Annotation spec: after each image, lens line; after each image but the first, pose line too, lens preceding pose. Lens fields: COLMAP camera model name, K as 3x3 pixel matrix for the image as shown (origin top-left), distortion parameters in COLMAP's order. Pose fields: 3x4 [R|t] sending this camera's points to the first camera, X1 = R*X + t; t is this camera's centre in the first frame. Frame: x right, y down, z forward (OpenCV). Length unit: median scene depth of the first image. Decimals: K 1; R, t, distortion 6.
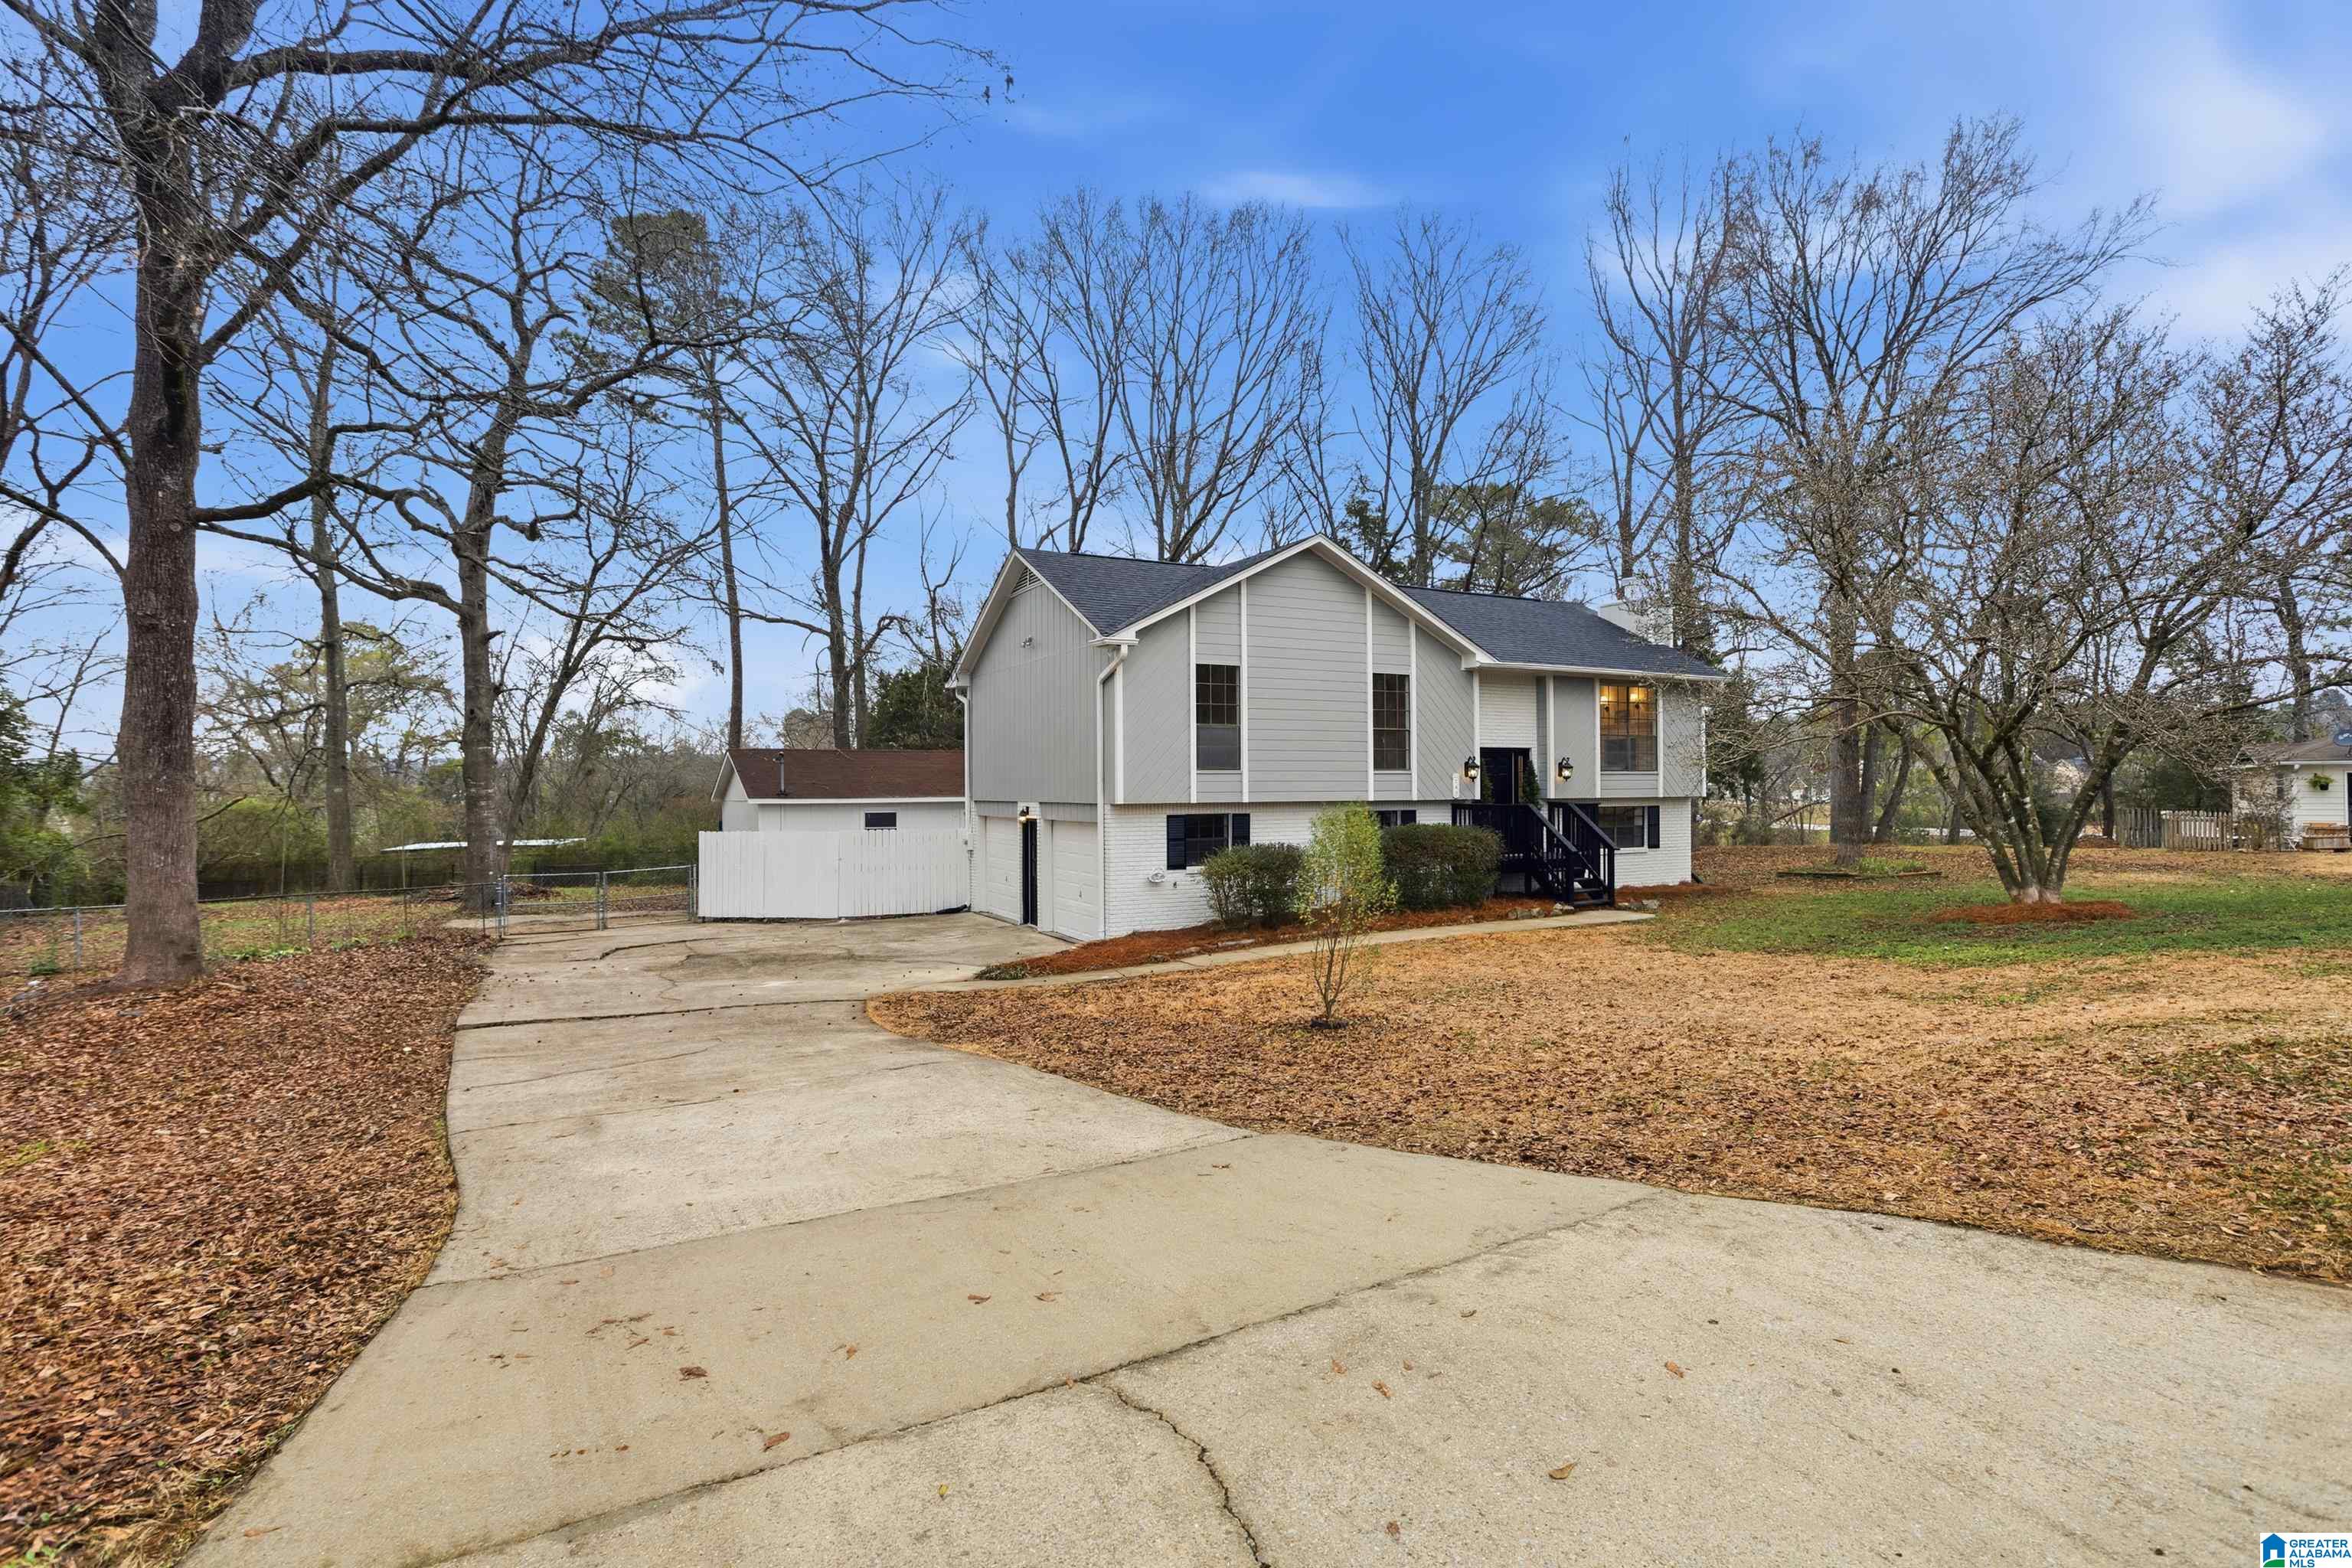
lens RADIAL K [[1155.3, 0, 1150.1], [0, 1155.3, 764.4], [0, 0, 1]] dist [-0.022916, 0.031490]
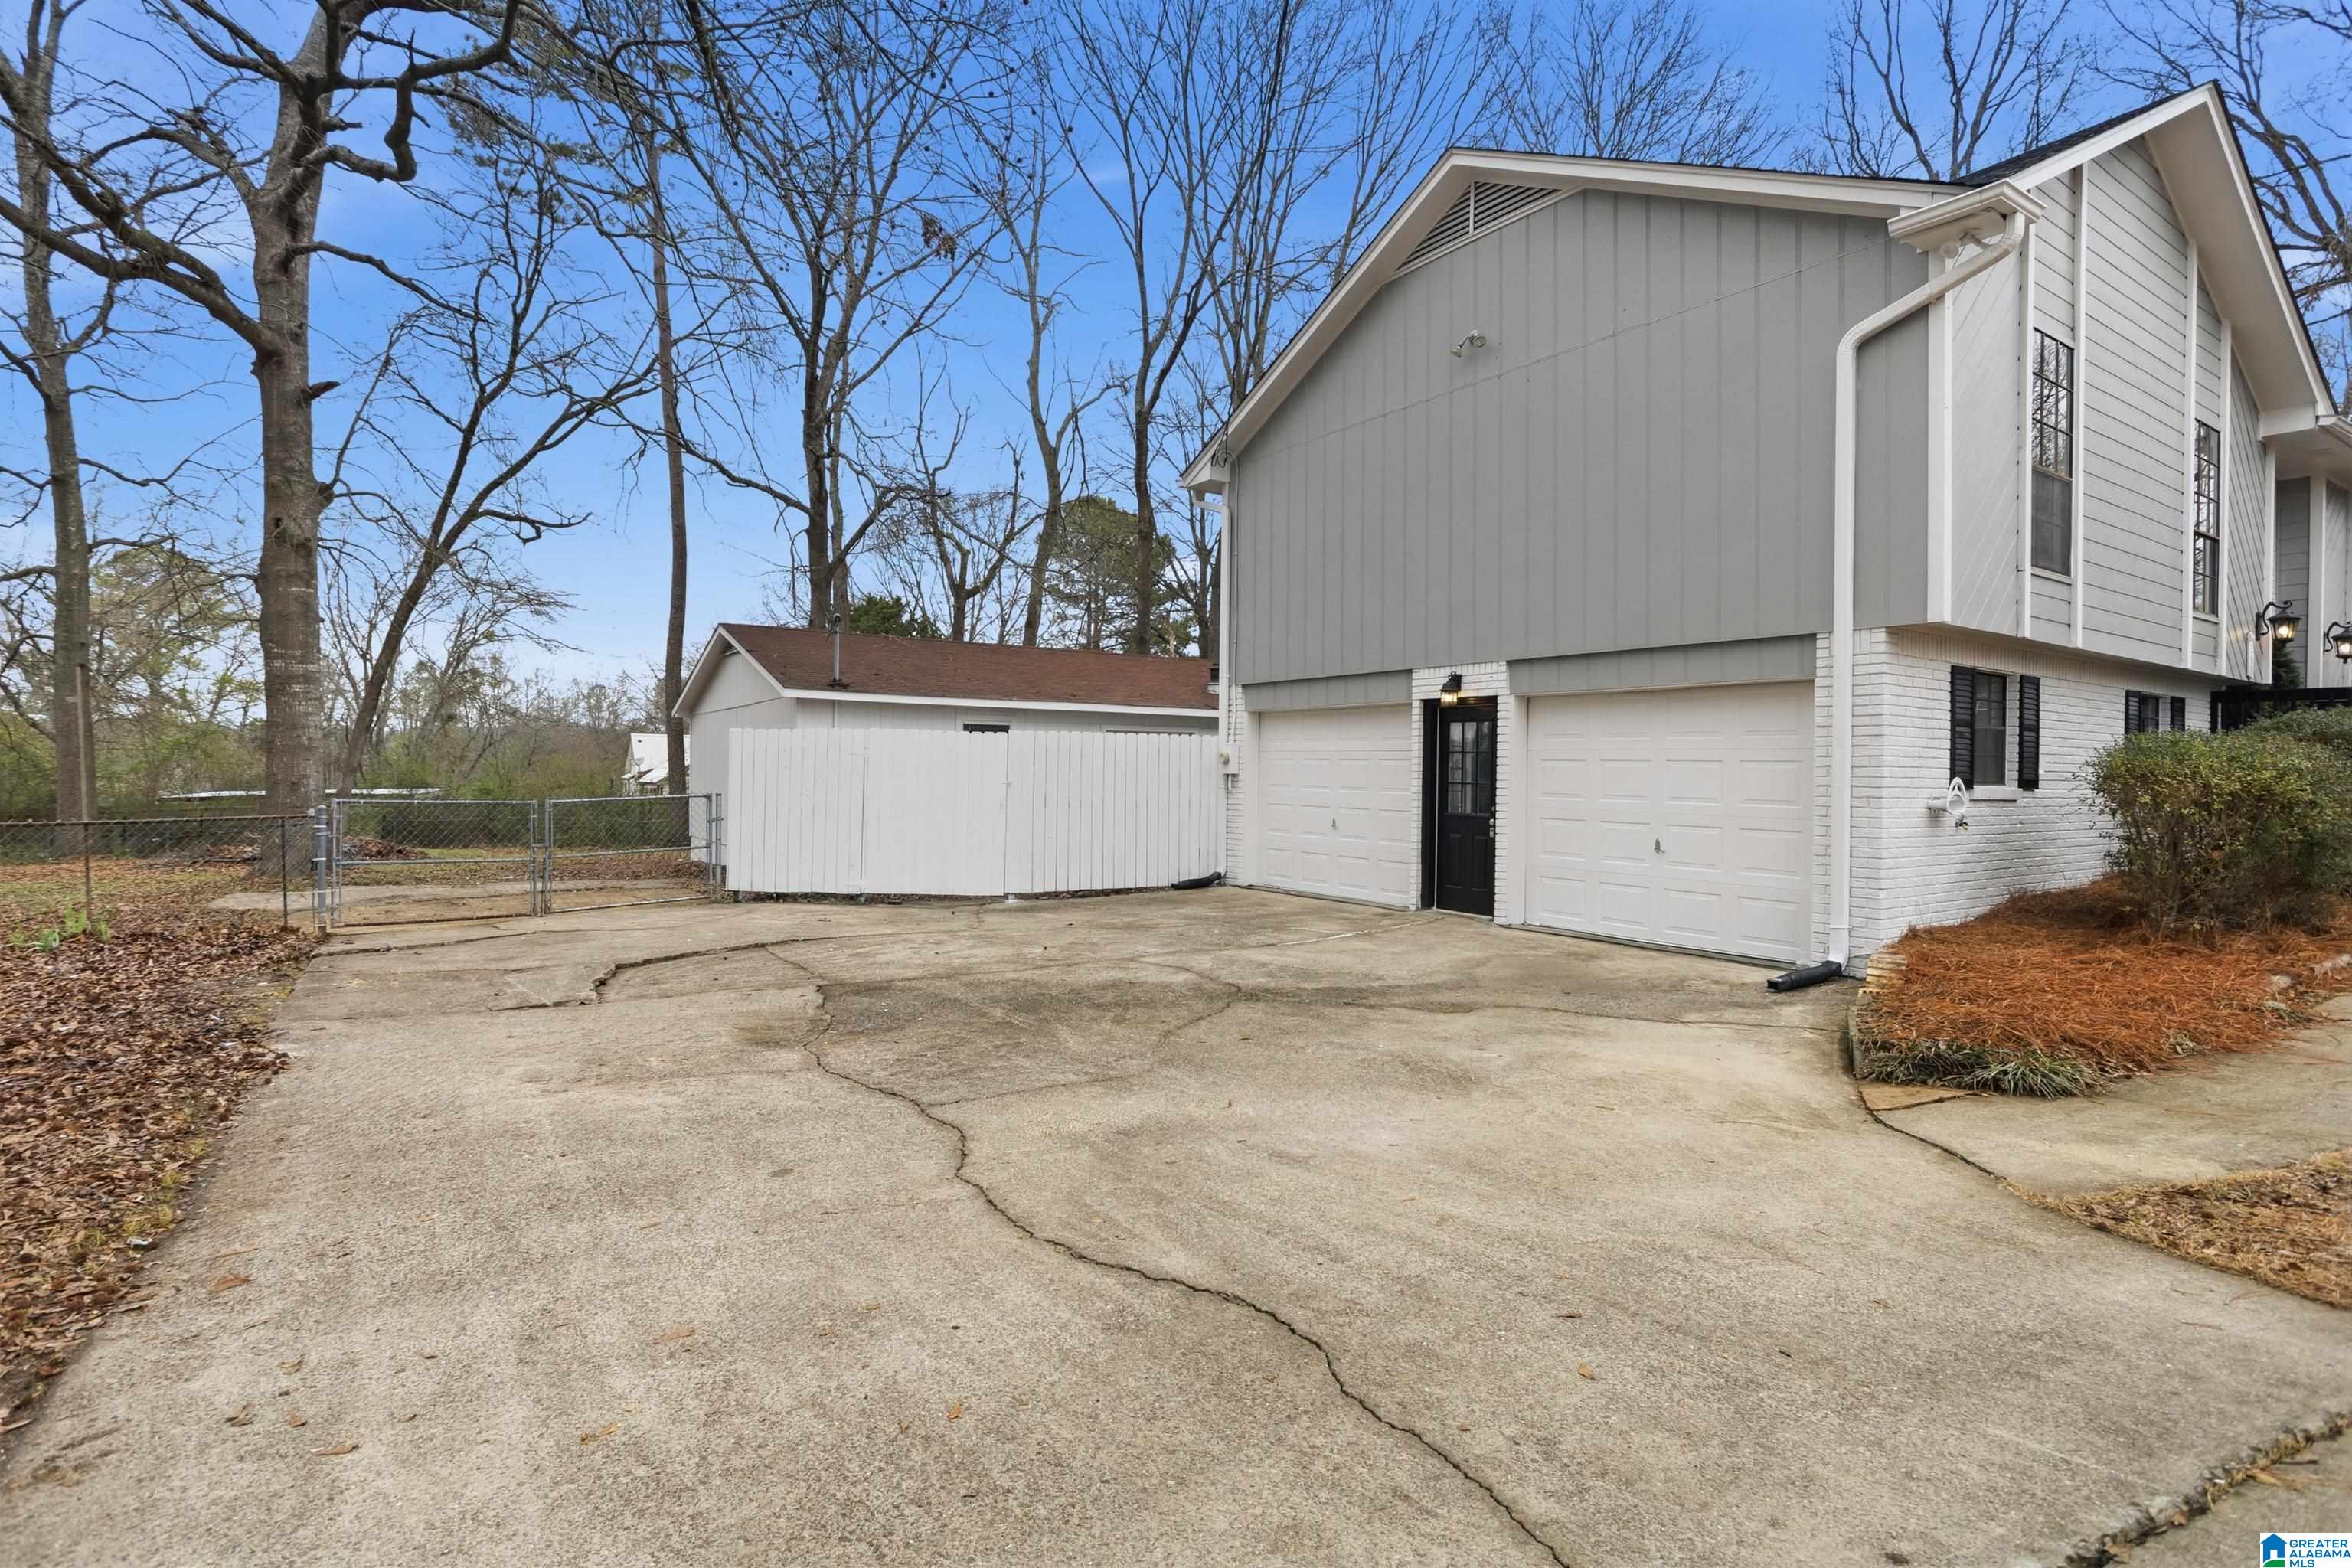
lens RADIAL K [[1146.4, 0, 1162.8], [0, 1146.4, 762.5], [0, 0, 1]] dist [-0.047202, 0.033173]
pose [[0.992935, 0.018994, 0.117128, -0.221176], [-0.020870, 0.999672, 0.014812, 0.053308], [-0.116809, -0.017152, 0.993006, 0.399064]]
